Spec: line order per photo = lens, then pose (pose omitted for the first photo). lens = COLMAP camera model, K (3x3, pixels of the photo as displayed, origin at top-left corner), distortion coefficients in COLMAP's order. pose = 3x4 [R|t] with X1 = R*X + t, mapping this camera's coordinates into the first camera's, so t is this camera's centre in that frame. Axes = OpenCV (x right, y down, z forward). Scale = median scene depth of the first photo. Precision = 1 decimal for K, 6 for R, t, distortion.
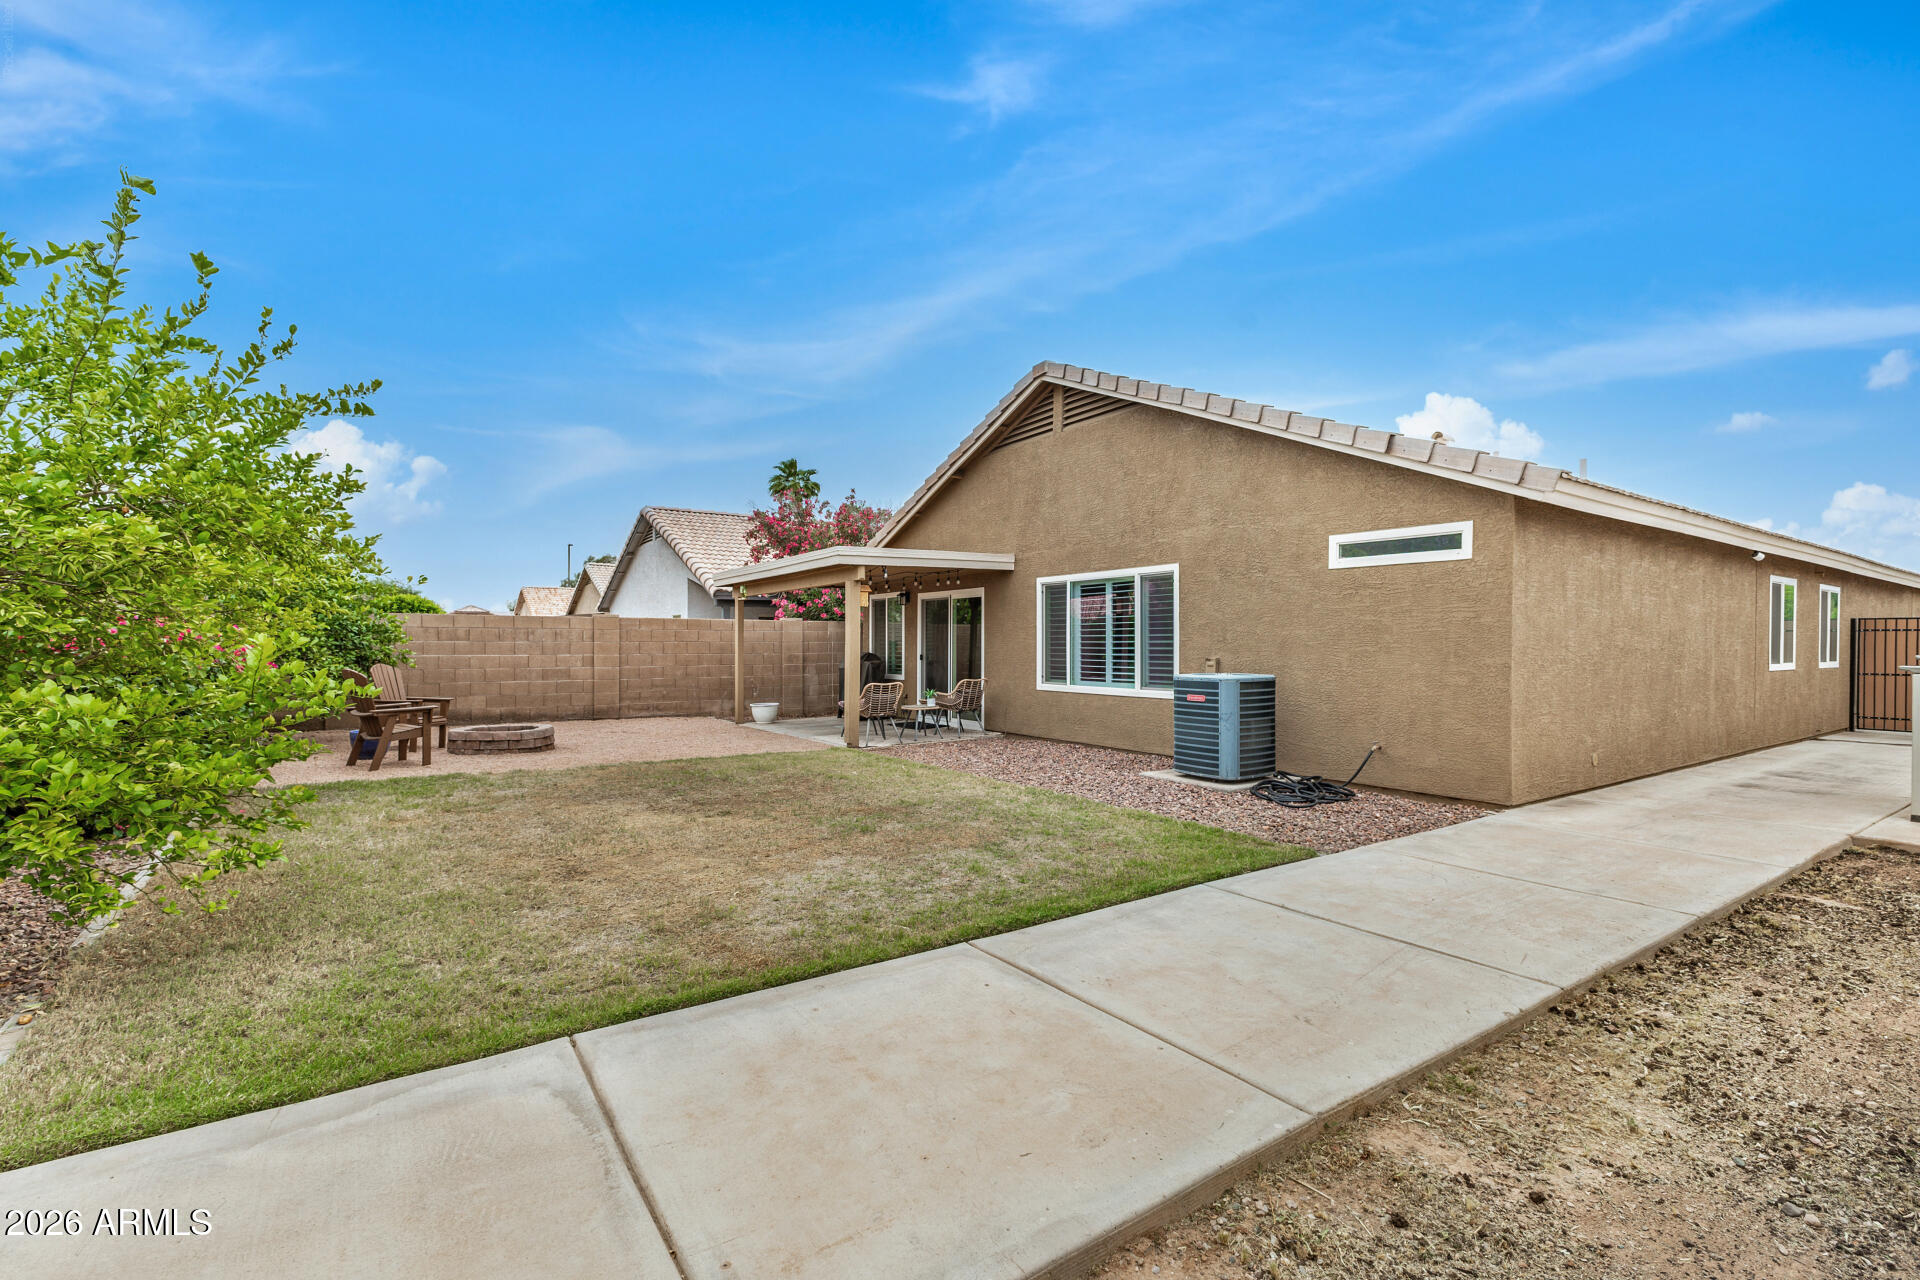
lens RADIAL K [[836.4, 0, 966.7], [0, 836.4, 640.6], [0, 0, 1]] dist [0.001804, -0.000199]
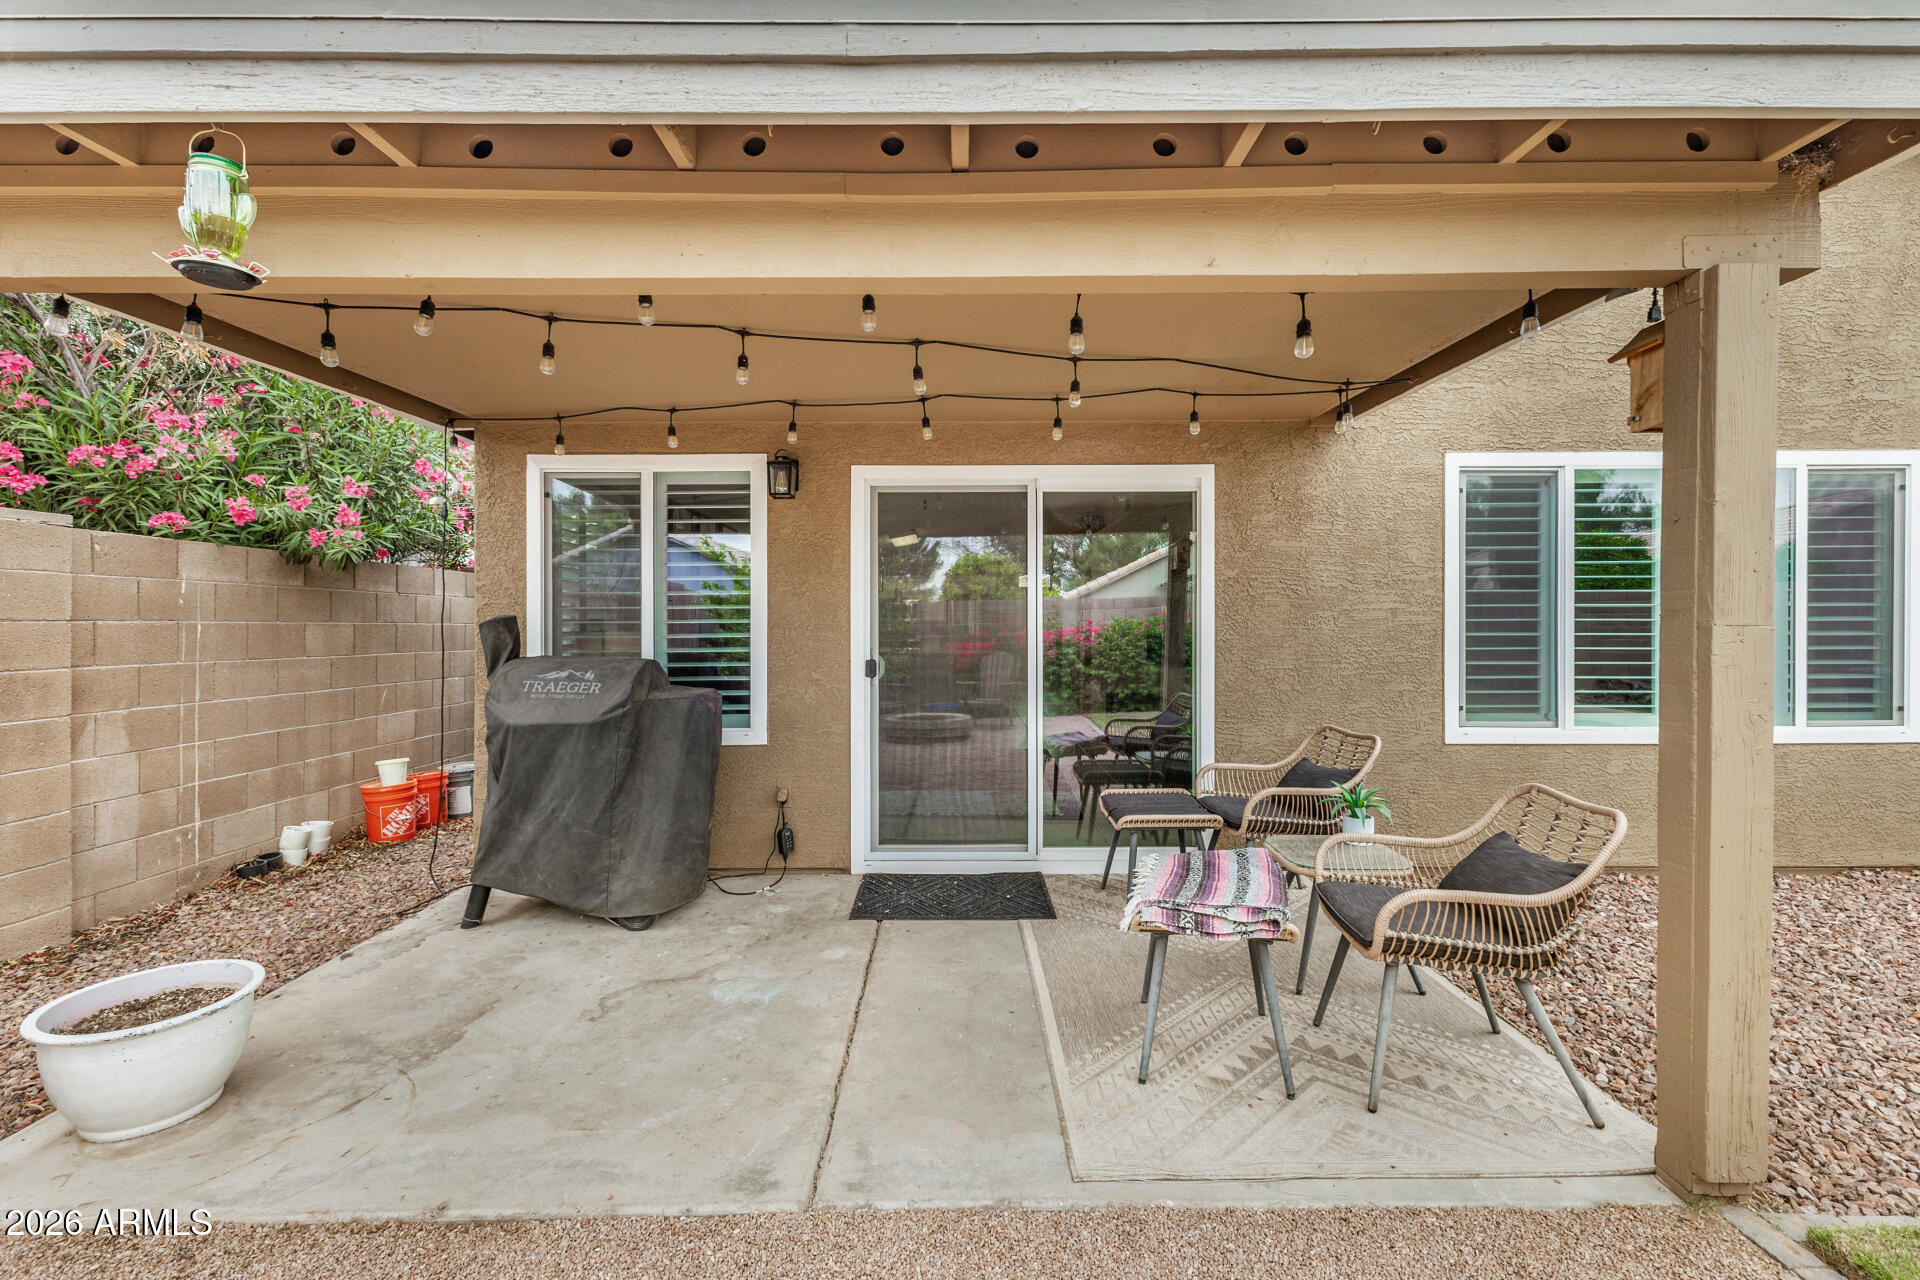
lens RADIAL K [[836.4, 0, 966.7], [0, 836.4, 640.6], [0, 0, 1]] dist [0.001804, -0.000199]
pose [[0.576025, -0.001752, 0.817430, -0.290961], [-0.001047, 0.999995, 0.002881, 0.008145], [-0.817431, -0.002516, 0.576021, 0.791137]]
